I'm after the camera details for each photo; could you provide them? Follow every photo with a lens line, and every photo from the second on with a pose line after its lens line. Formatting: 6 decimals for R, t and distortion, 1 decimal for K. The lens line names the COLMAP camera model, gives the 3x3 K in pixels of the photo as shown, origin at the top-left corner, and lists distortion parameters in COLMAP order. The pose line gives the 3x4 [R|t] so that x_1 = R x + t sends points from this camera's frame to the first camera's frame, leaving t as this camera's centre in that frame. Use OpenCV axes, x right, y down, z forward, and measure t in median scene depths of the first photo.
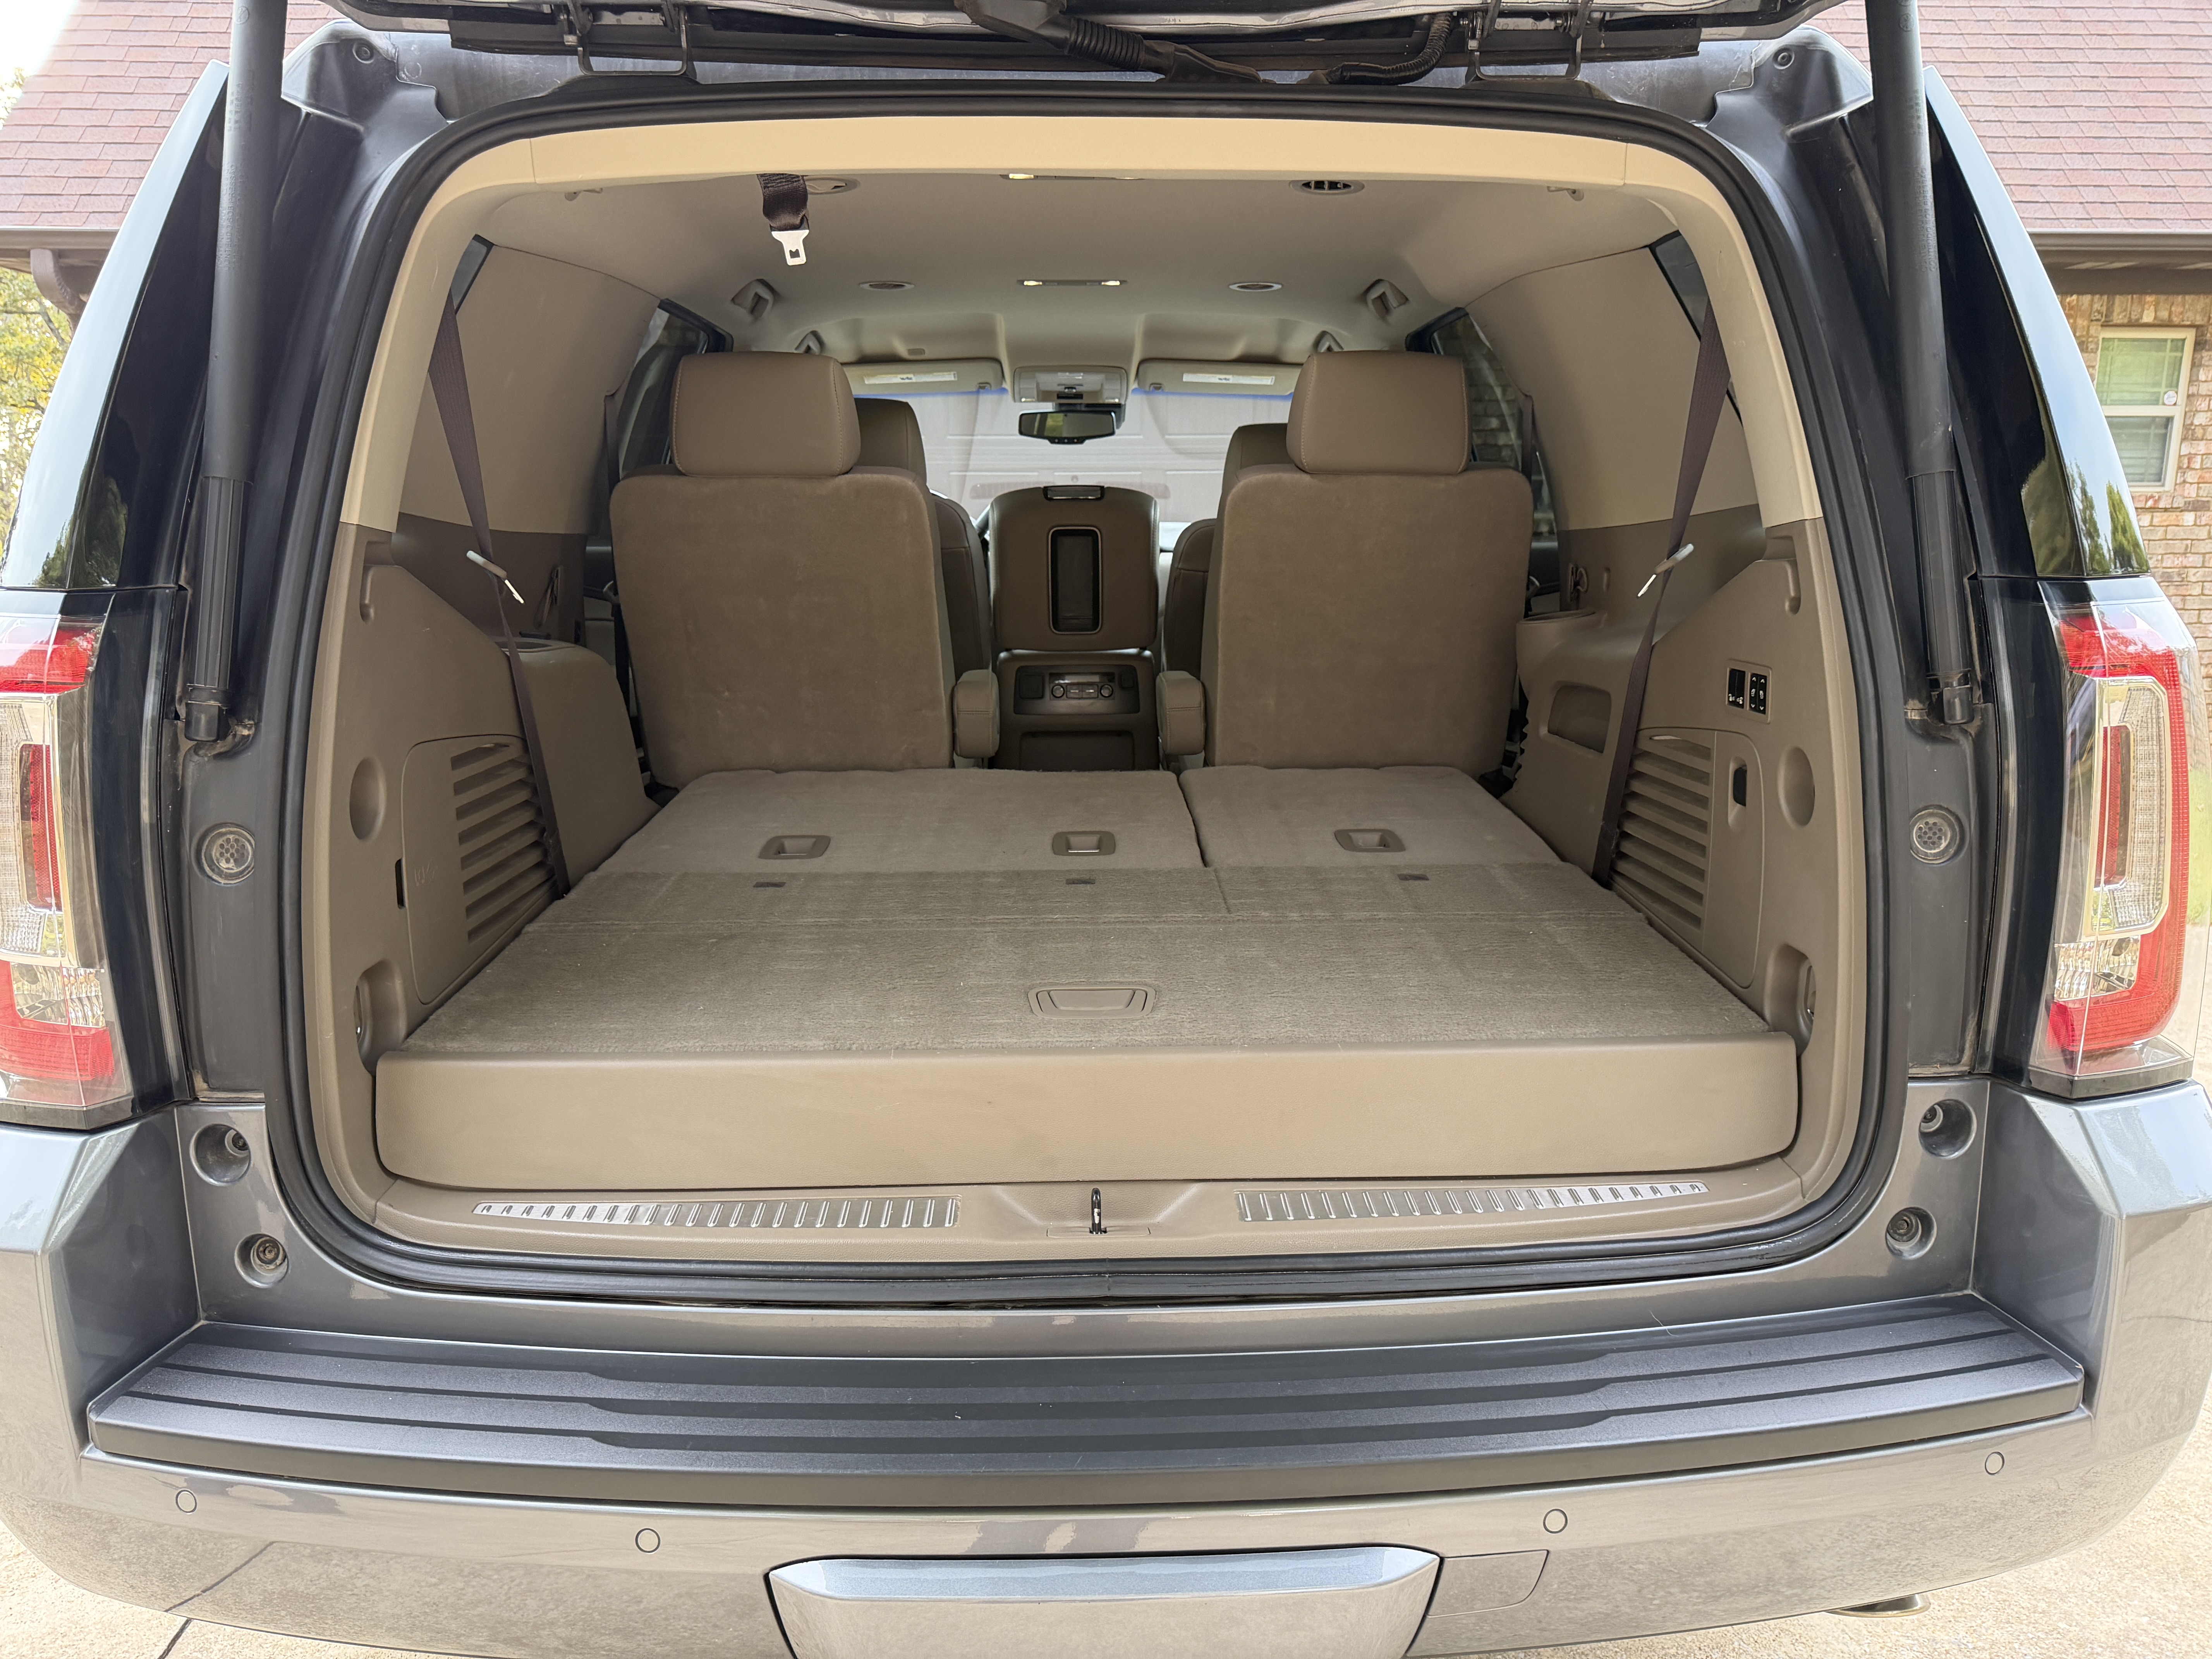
lens RADIAL K [[1574.4, 0, 1106.0], [0, 1574.4, 829.5], [0, 0, 1]] dist [-0.006954, -0.000521]
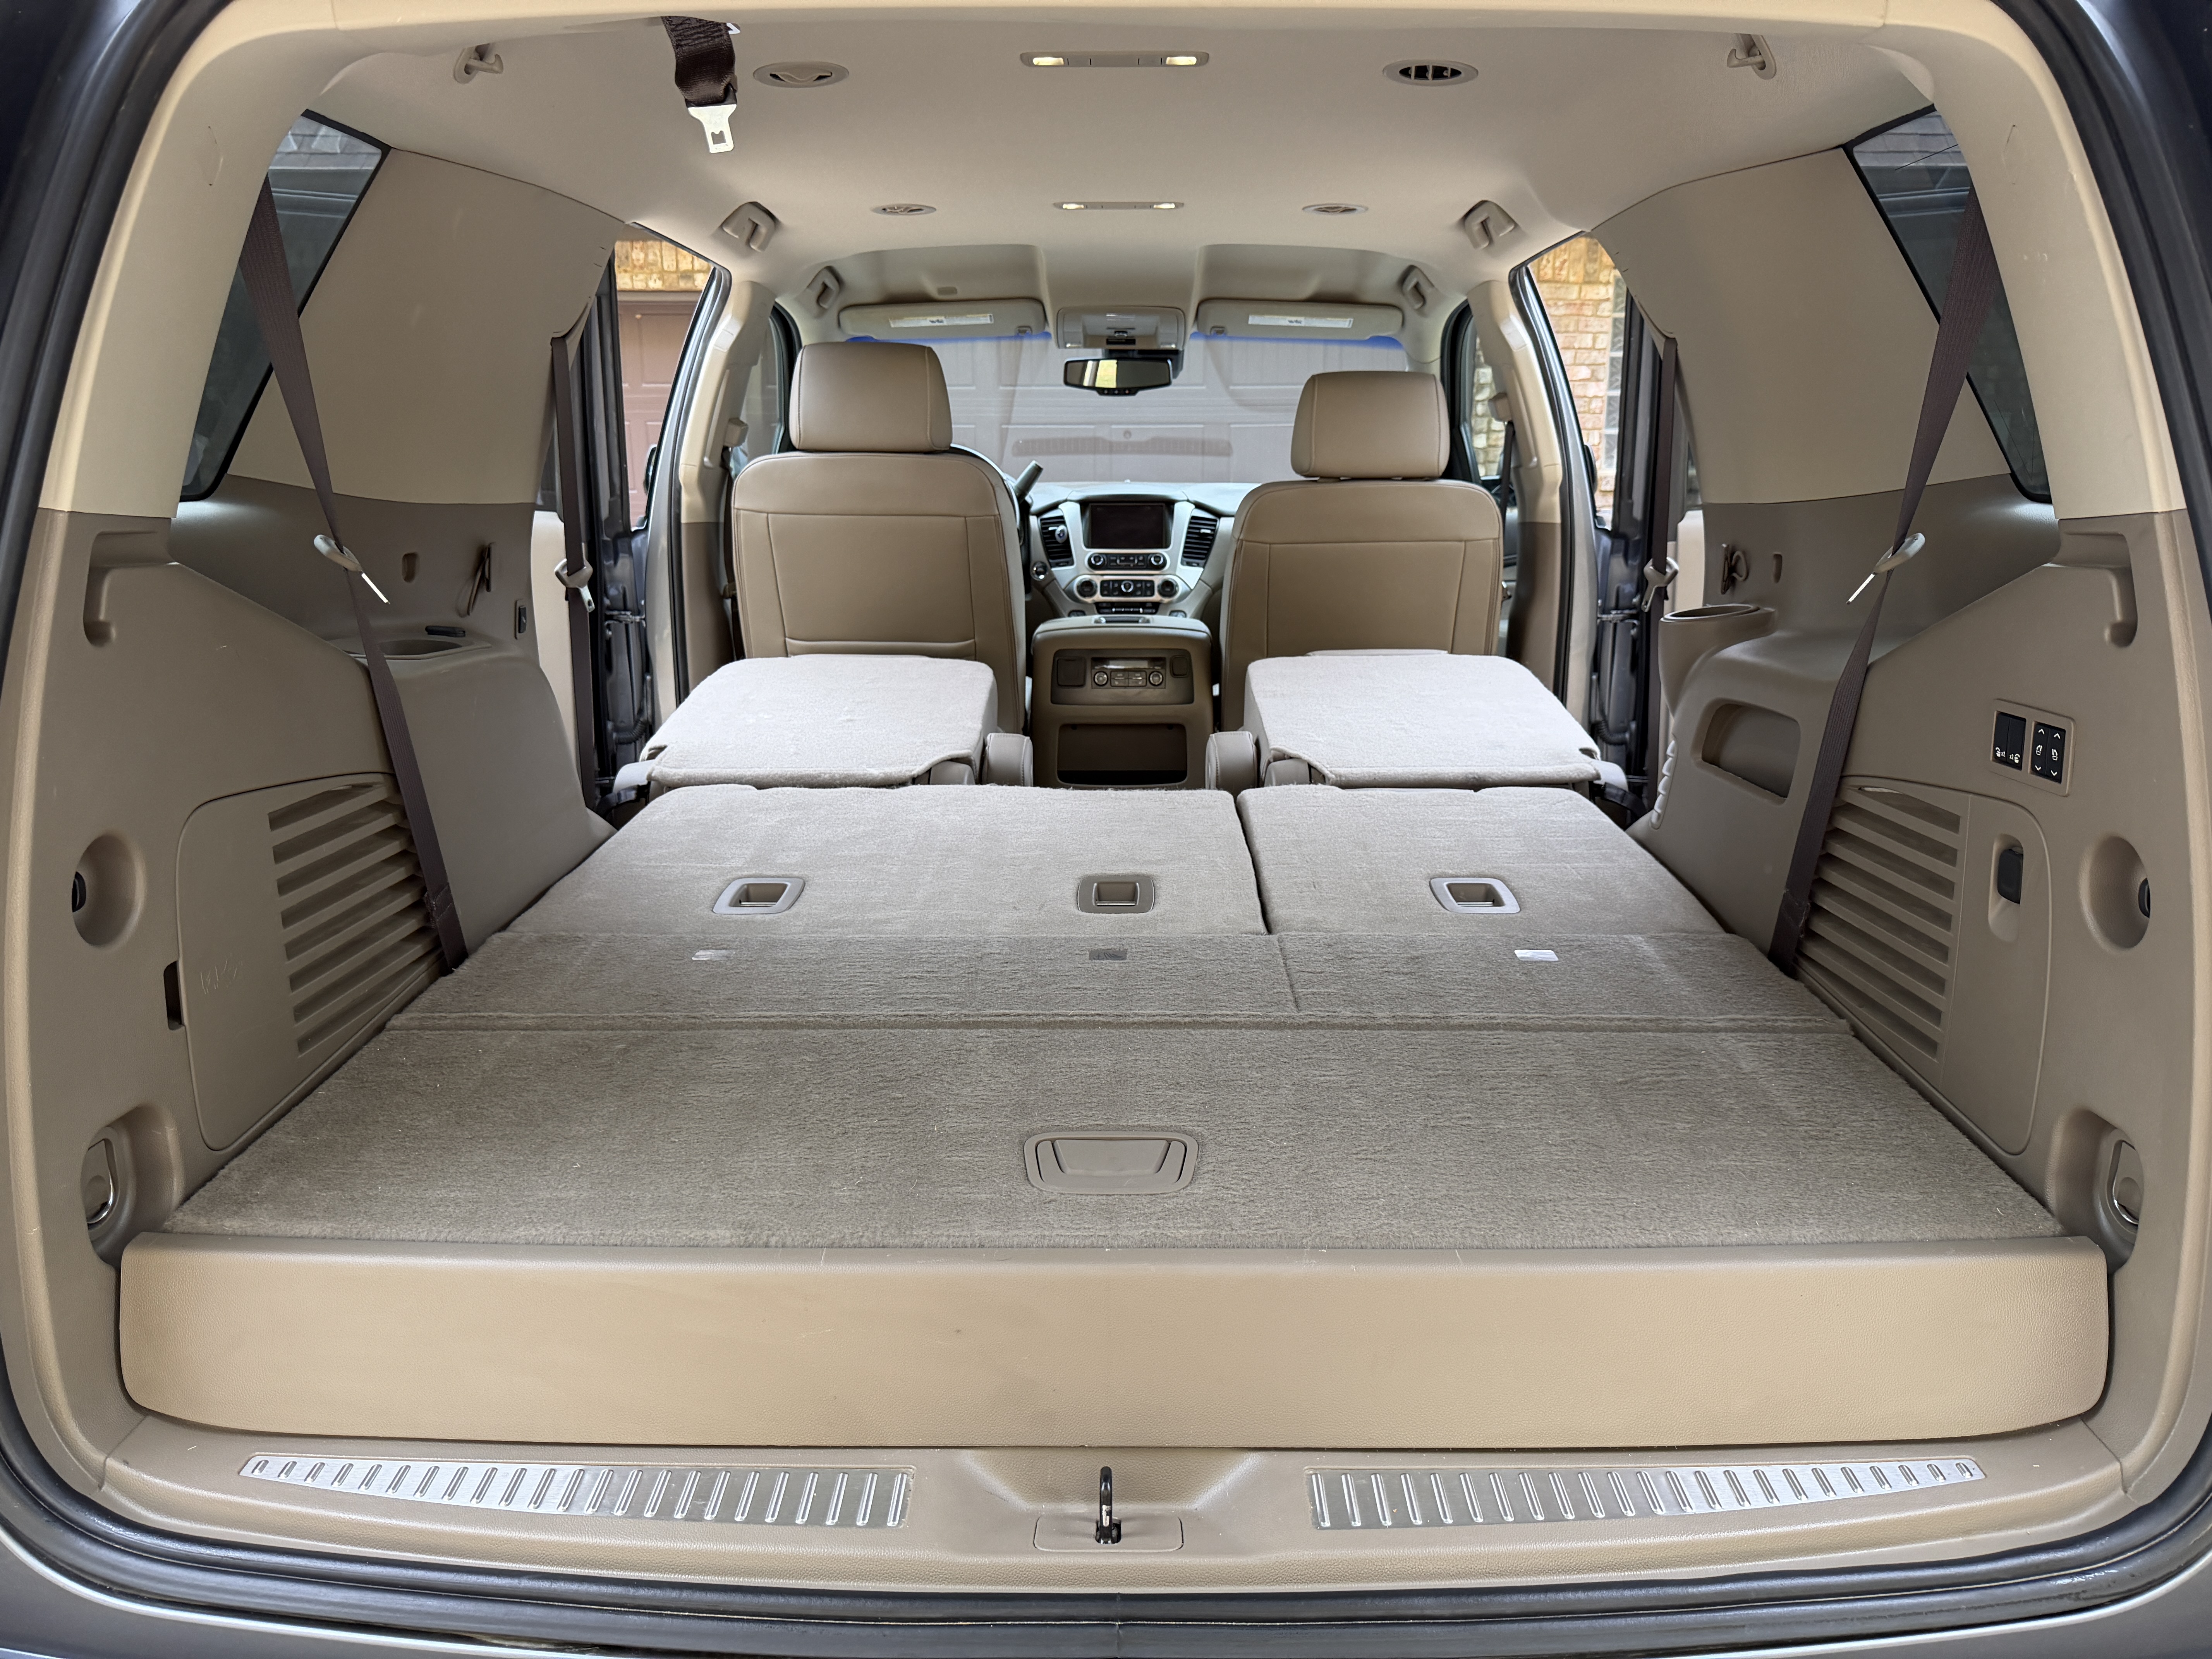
lens RADIAL K [[1552.7, 0, 1107.4], [0, 1552.7, 801.1], [0, 0, 1]] dist [-0.036857, -0.000531]
pose [[0.999167, 0.011575, -0.039139, 0.015526], [-0.010939, 0.999805, 0.016414, -0.069369], [0.039322, -0.015972, 0.999099, 0.282571]]
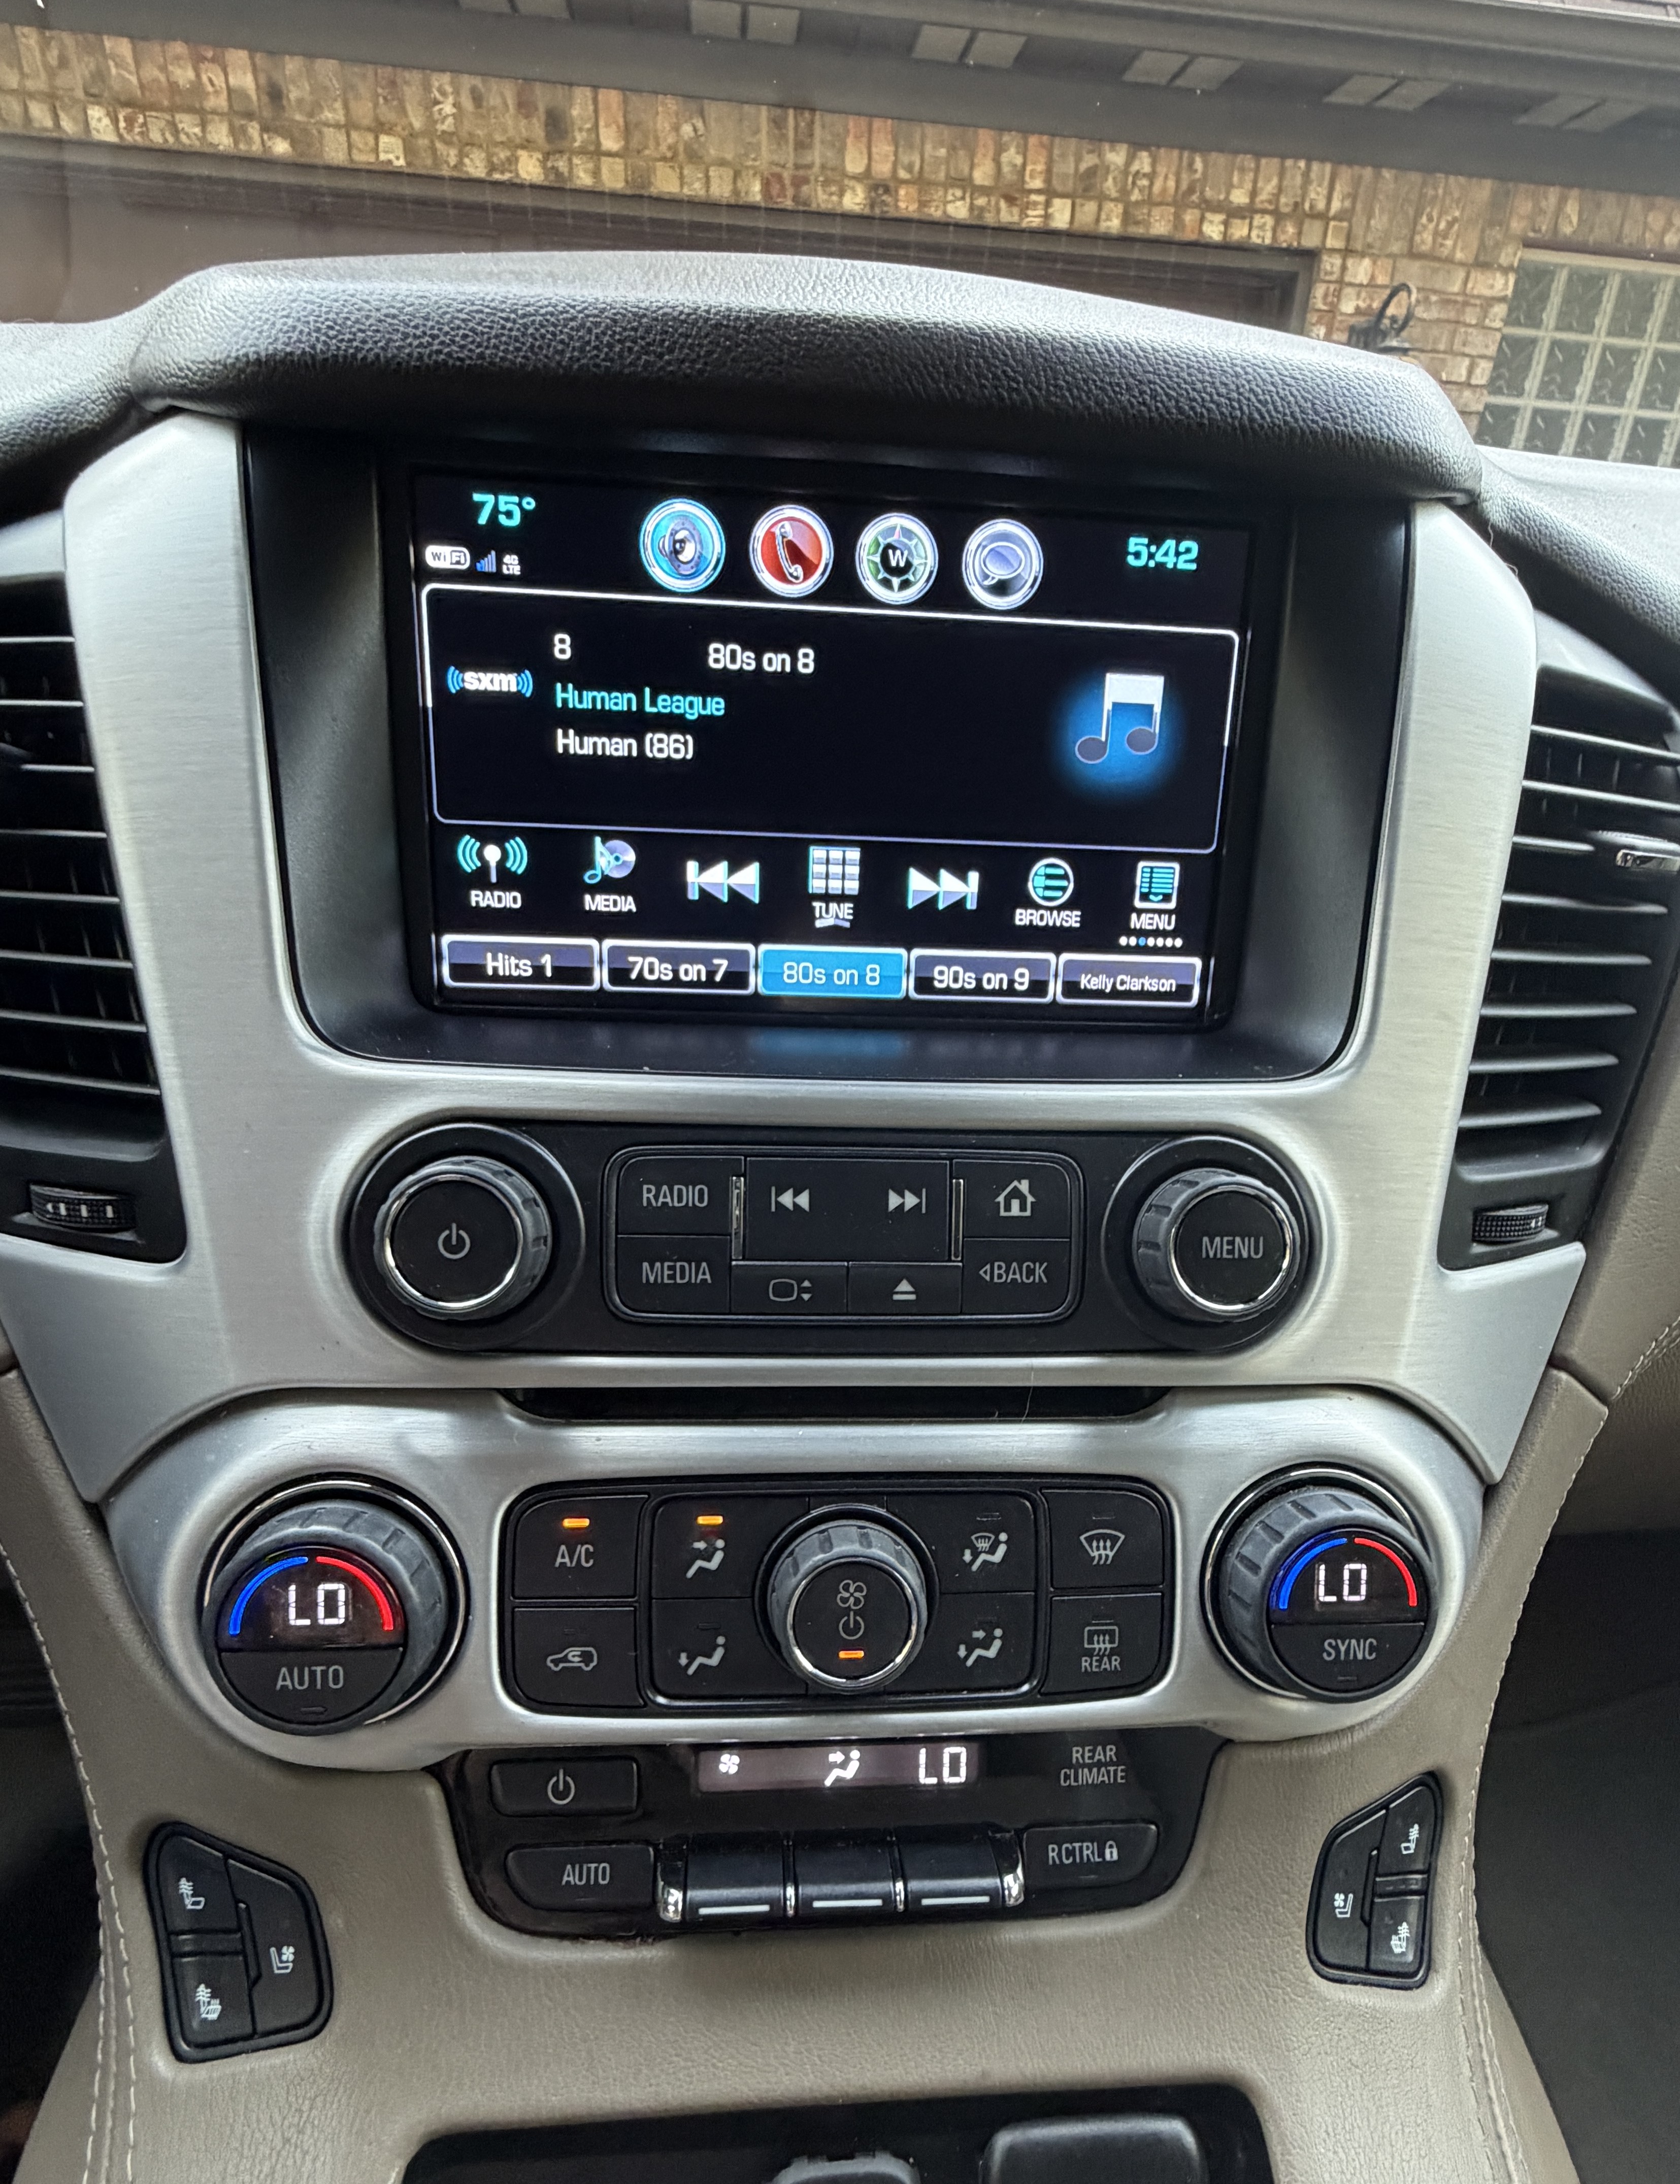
lens RADIAL K [[1246.1, 0, 866.0], [0, 1246.1, 1192.9], [0, 0, 1]] dist [-0.003179, -0.000820]
pose [[0.996536, 0.028616, 0.078081, -0.116545], [-0.048006, 0.964638, 0.259170, -0.712697], [-0.067903, -0.262021, 0.962670, 4.118705]]
